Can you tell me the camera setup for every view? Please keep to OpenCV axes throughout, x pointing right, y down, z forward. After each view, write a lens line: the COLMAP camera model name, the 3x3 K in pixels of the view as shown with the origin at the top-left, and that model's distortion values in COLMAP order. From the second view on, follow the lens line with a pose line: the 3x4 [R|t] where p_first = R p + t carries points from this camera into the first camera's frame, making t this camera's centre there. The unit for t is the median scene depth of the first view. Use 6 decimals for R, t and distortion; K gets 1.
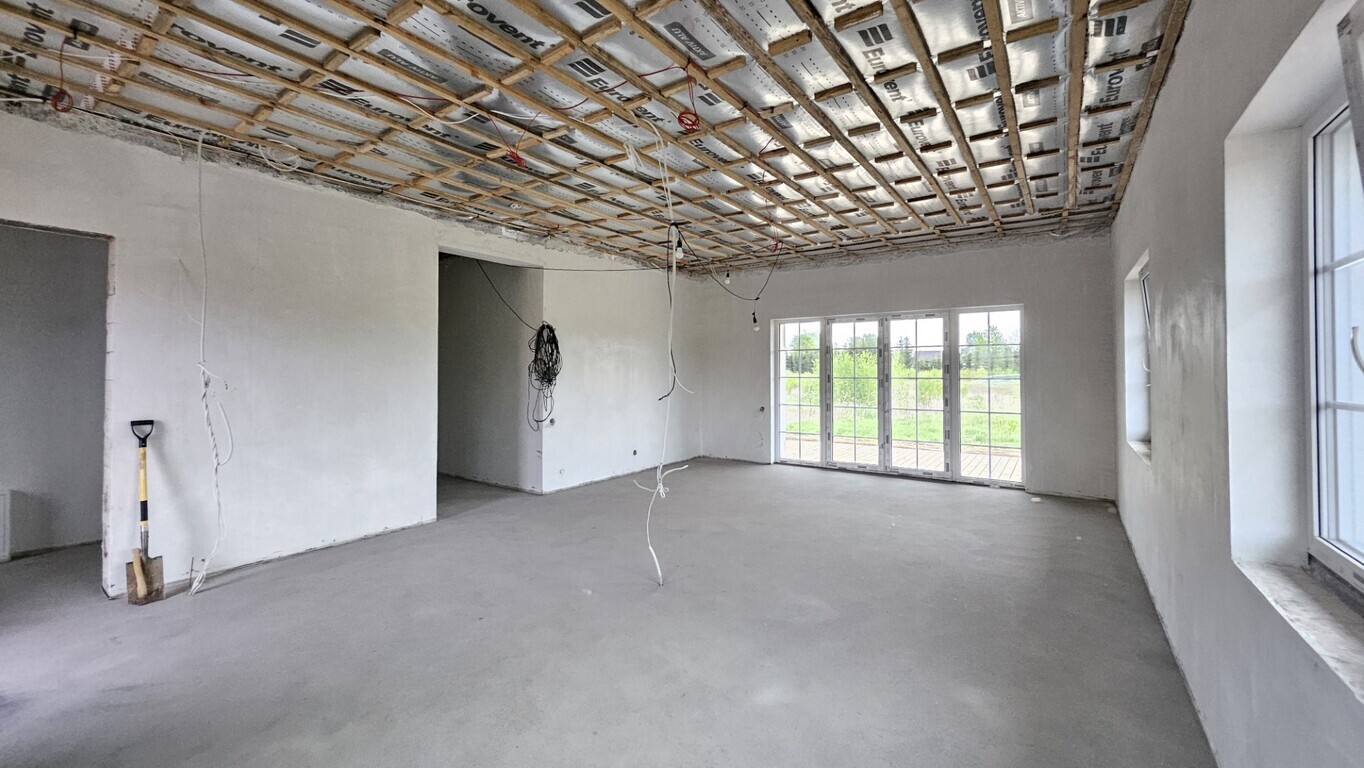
lens RADIAL K [[536.8, 0, 677.1], [0, 536.8, 366.5], [0, 0, 1]] dist [0.000890, 0.000070]
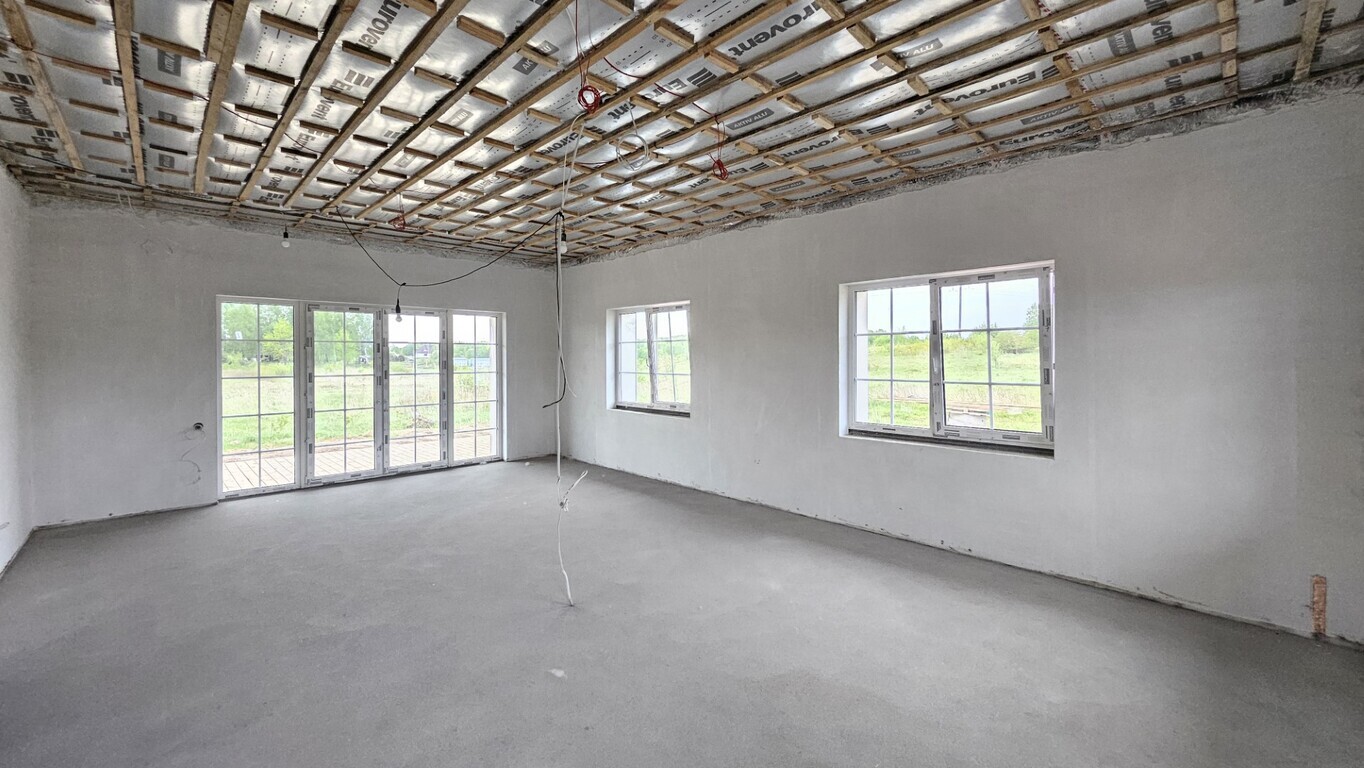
lens RADIAL K [[536.8, 0, 677.1], [0, 536.8, 366.5], [0, 0, 1]] dist [0.000890, 0.000070]
pose [[0.186145, -0.011666, 0.982453, -0.462275], [-0.004706, 0.999907, 0.012765, -0.008257], [-0.982511, -0.006999, 0.186073, 0.332526]]
